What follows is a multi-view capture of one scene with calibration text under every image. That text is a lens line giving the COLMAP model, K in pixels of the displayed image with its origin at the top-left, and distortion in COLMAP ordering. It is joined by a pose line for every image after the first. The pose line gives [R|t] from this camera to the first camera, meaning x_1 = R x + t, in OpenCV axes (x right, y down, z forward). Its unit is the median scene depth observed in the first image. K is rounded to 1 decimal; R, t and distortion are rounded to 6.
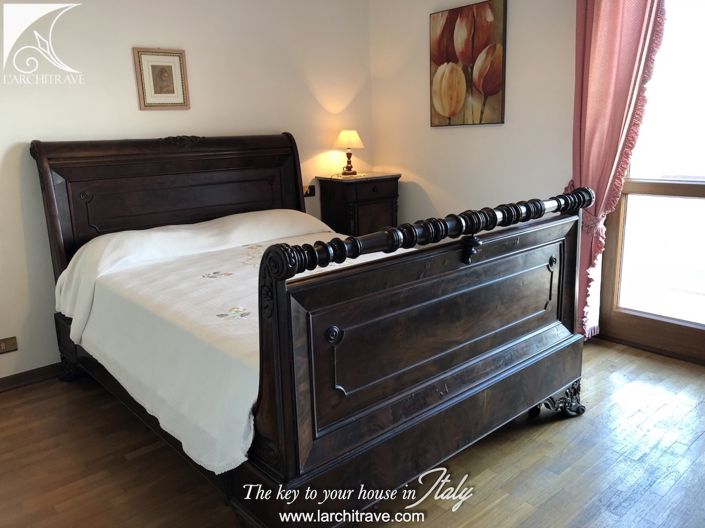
lens RADIAL K [[574.5, 0, 352.5], [0, 574.5, 264.0], [0, 0, 1]] dist [0.004856, -0.004032]
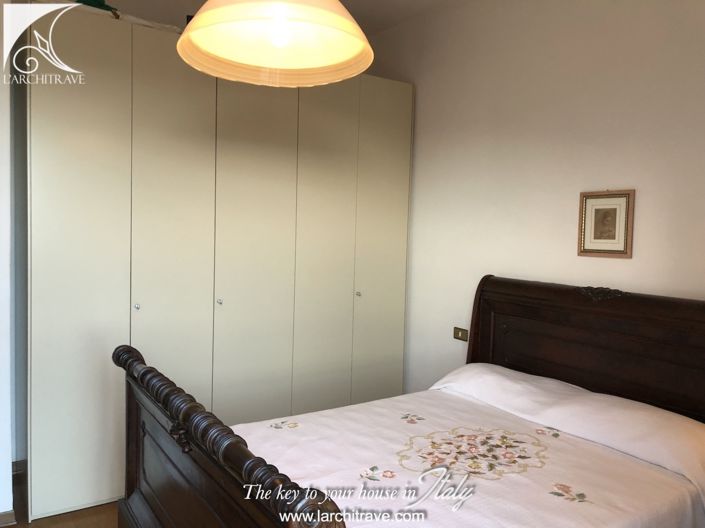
lens RADIAL K [[574.5, 0, 352.5], [0, 574.5, 264.0], [0, 0, 1]] dist [0.004856, -0.004032]
pose [[-0.135527, 0.080382, -0.987508, 0.601606], [-0.259771, 0.958952, 0.113709, -0.261890], [0.956113, 0.271936, -0.109083, 0.743193]]
